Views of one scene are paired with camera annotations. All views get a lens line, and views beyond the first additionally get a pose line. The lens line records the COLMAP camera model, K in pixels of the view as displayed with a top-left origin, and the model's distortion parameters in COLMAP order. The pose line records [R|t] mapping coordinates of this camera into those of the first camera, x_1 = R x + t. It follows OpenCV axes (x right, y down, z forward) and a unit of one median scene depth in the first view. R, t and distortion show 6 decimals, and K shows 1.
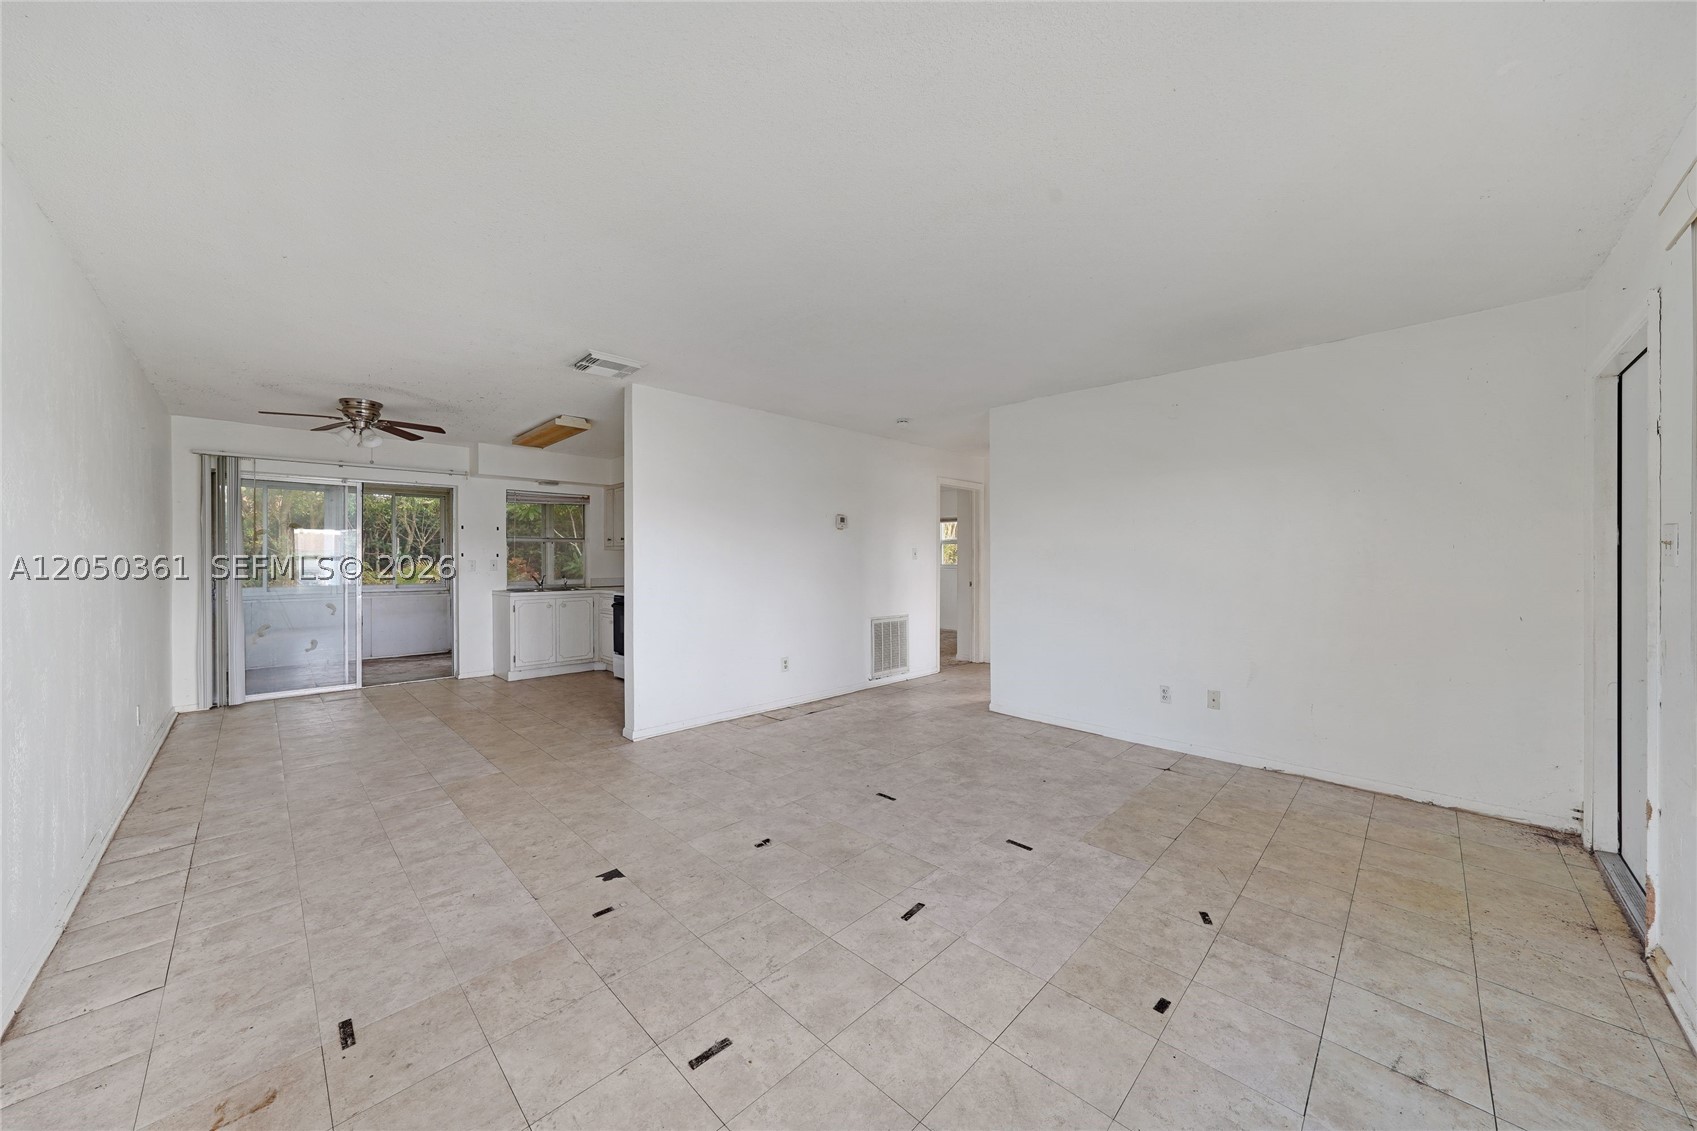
lens RADIAL K [[590.7, 0, 849.7], [0, 590.7, 560.7], [0, 0, 1]] dist [-0.022952, 0.006276]
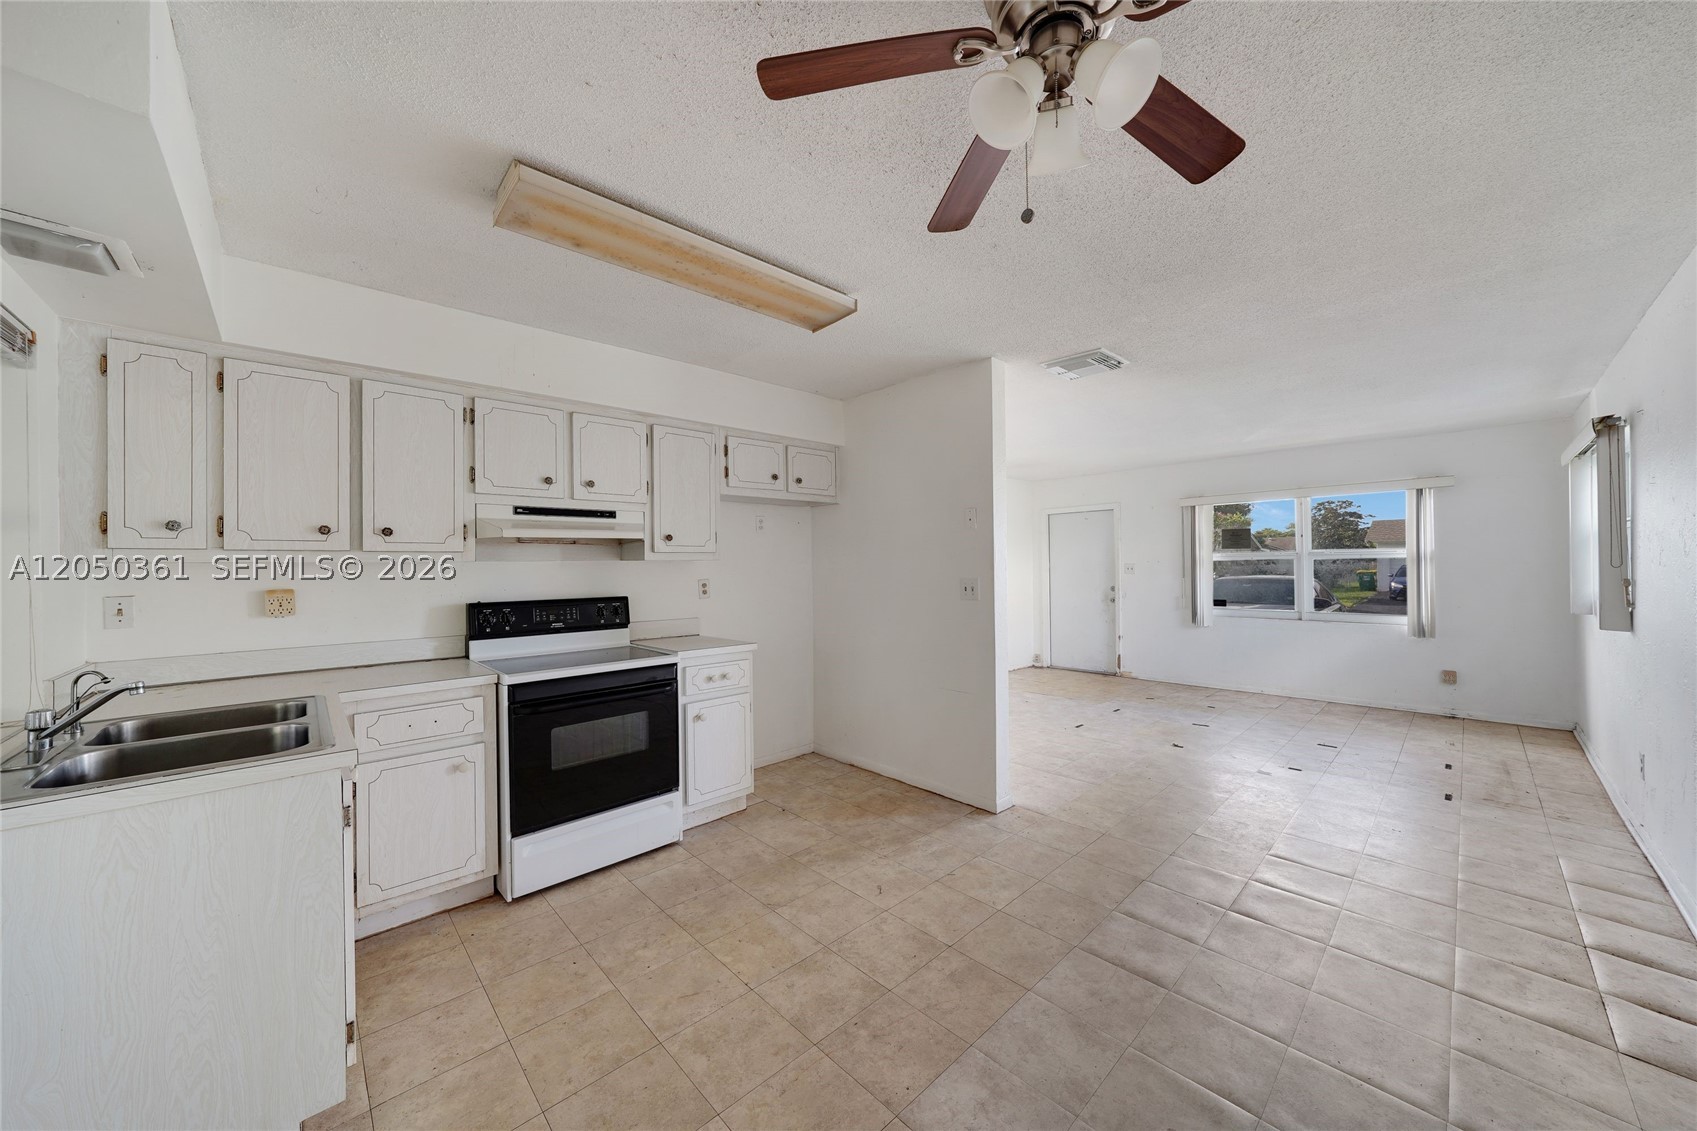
lens RADIAL K [[596.6, 0, 853.7], [0, 596.6, 562.5], [0, 0, 1]] dist [-0.014225, 0.000100]
pose [[0.037981, 0.011169, 0.999216, -1.398850], [0.013837, 0.999836, -0.011702, -0.022439], [-0.999183, 0.014270, 0.037820, 1.385197]]
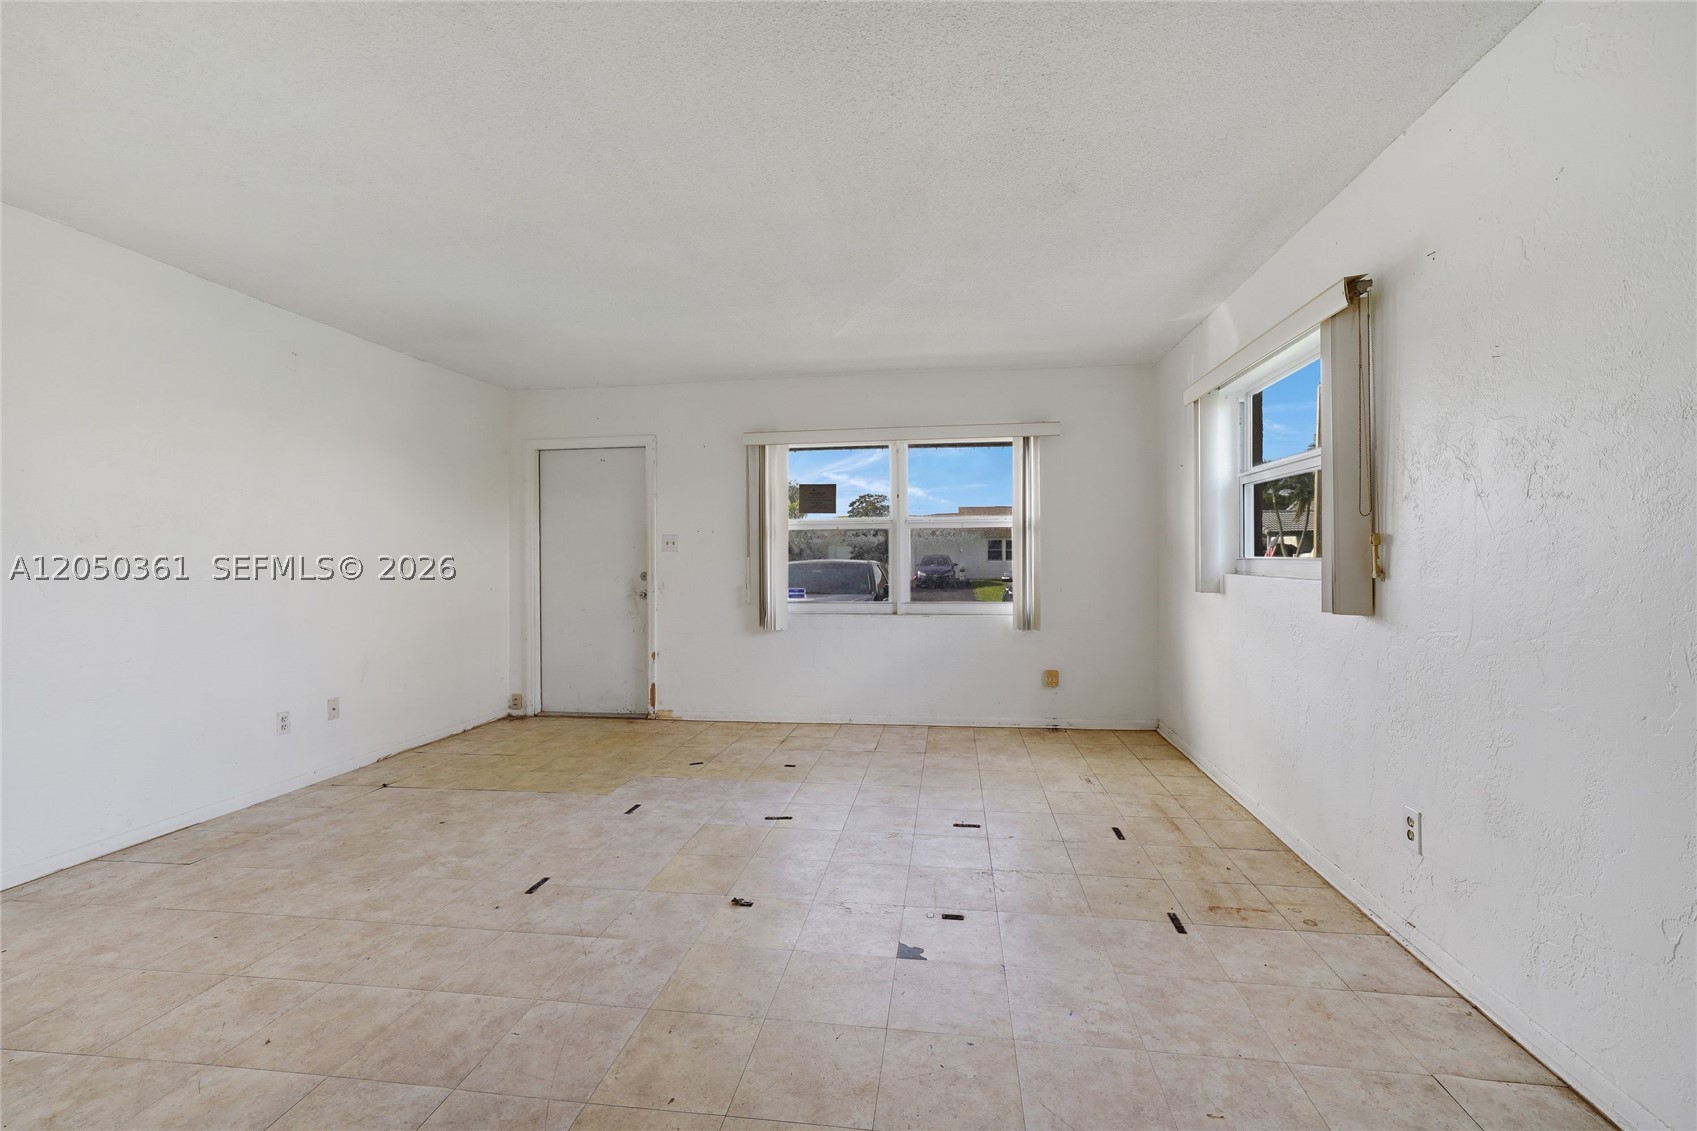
lens RADIAL K [[686.4, 0, 866.6], [0, 686.4, 558.9], [0, 0, 1]] dist [-0.009091, 0.004548]
pose [[-0.602873, 0.004737, 0.797823, -0.723023], [0.012236, 0.999920, 0.003310, 0.022760], [-0.797743, 0.011758, -0.602883, 1.055537]]
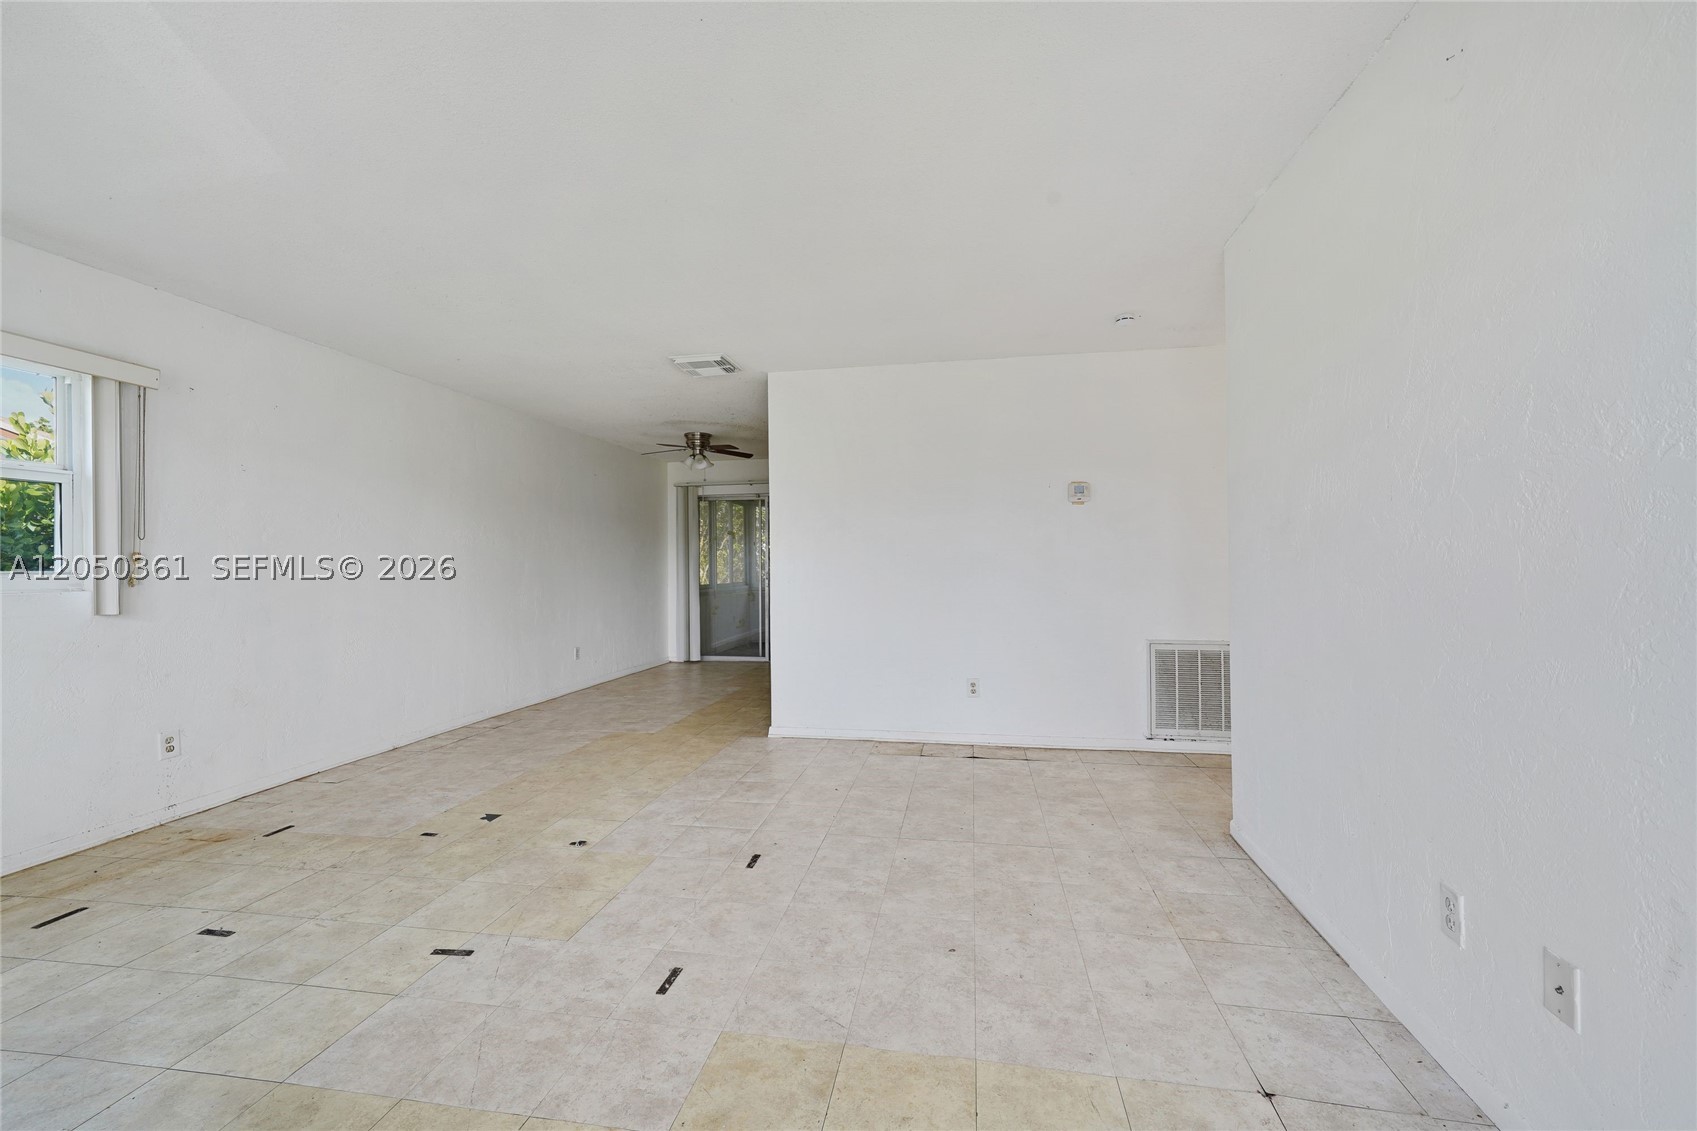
lens RADIAL K [[677.2, 0, 860.5], [0, 677.2, 565.2], [0, 0, 1]] dist [0.001038, 0.000788]
pose [[0.570530, -0.005008, -0.821261, 0.756795], [0.004893, 0.999984, -0.002699, 0.029689], [0.821262, -0.002479, 0.570546, 0.565173]]
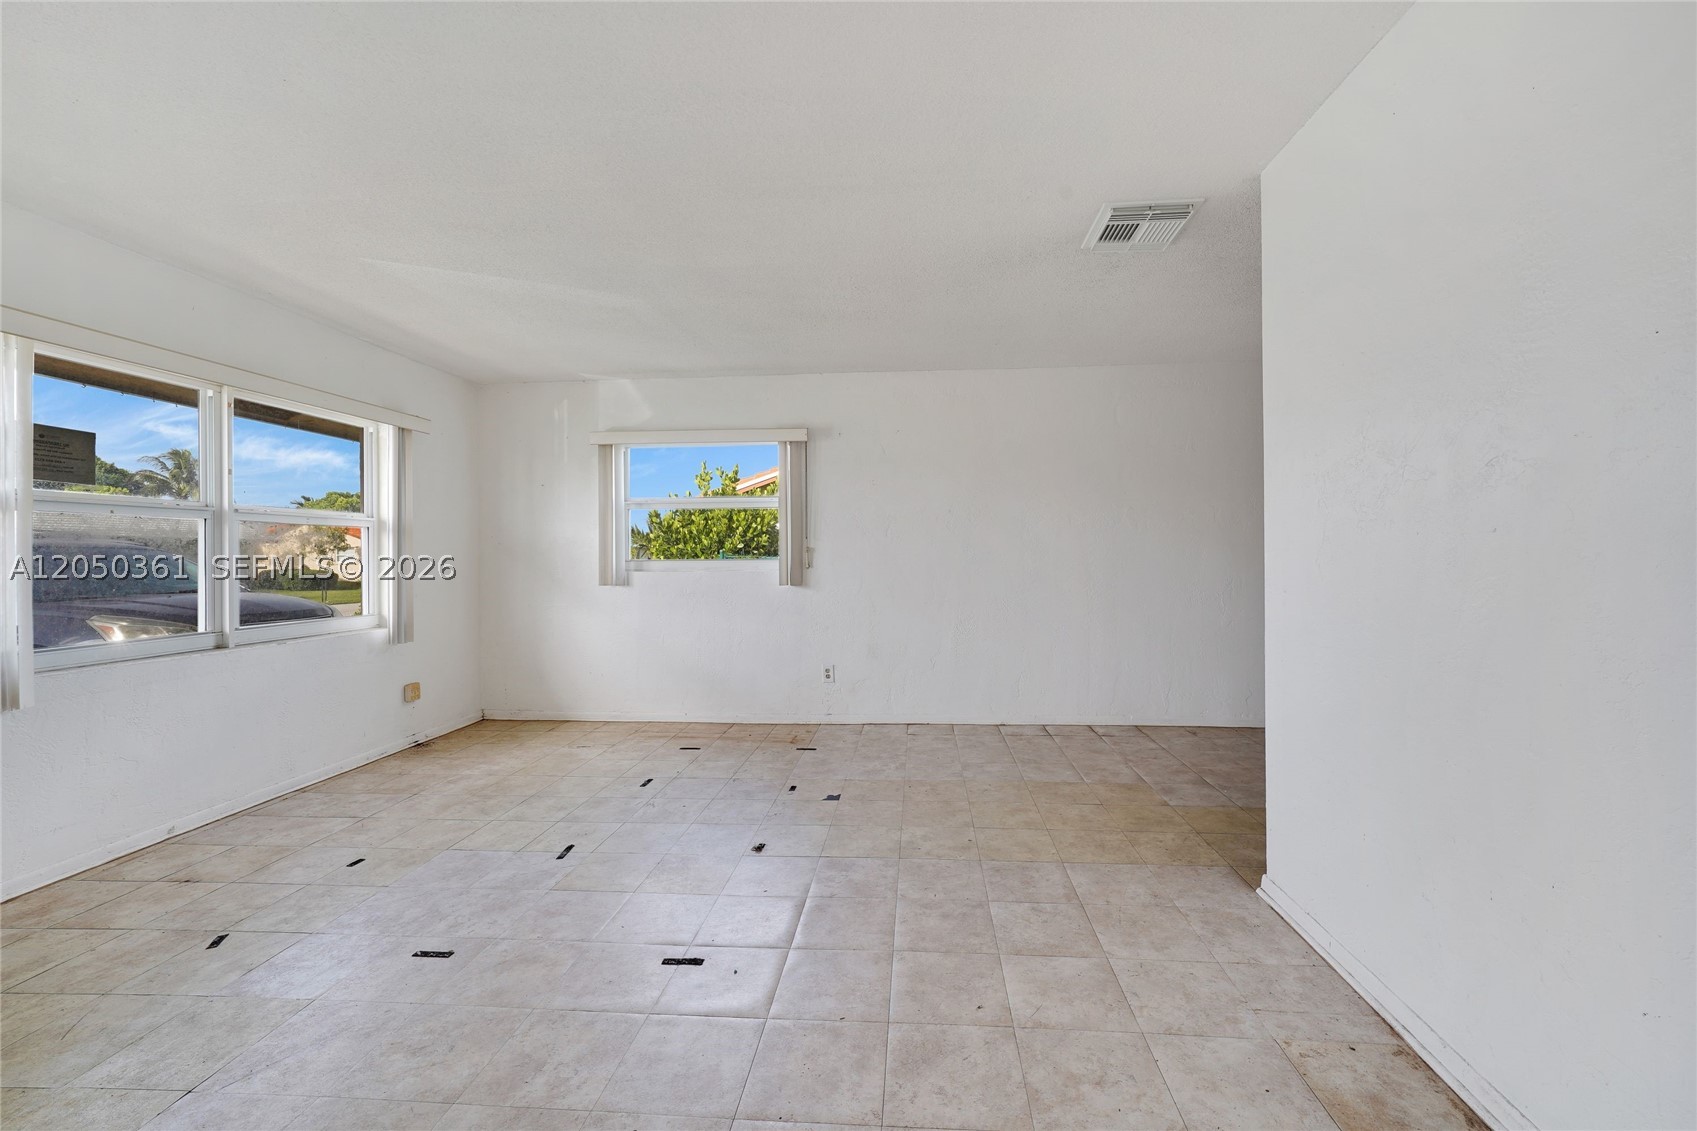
lens RADIAL K [[681.6, 0, 861.5], [0, 681.6, 558.8], [0, 0, 1]] dist [-0.016055, 0.006694]
pose [[-0.770673, 0.012250, -0.637114, 0.299744], [0.008330, 0.999923, 0.009149, 0.018272], [0.637177, 0.001744, -0.770716, 1.438696]]
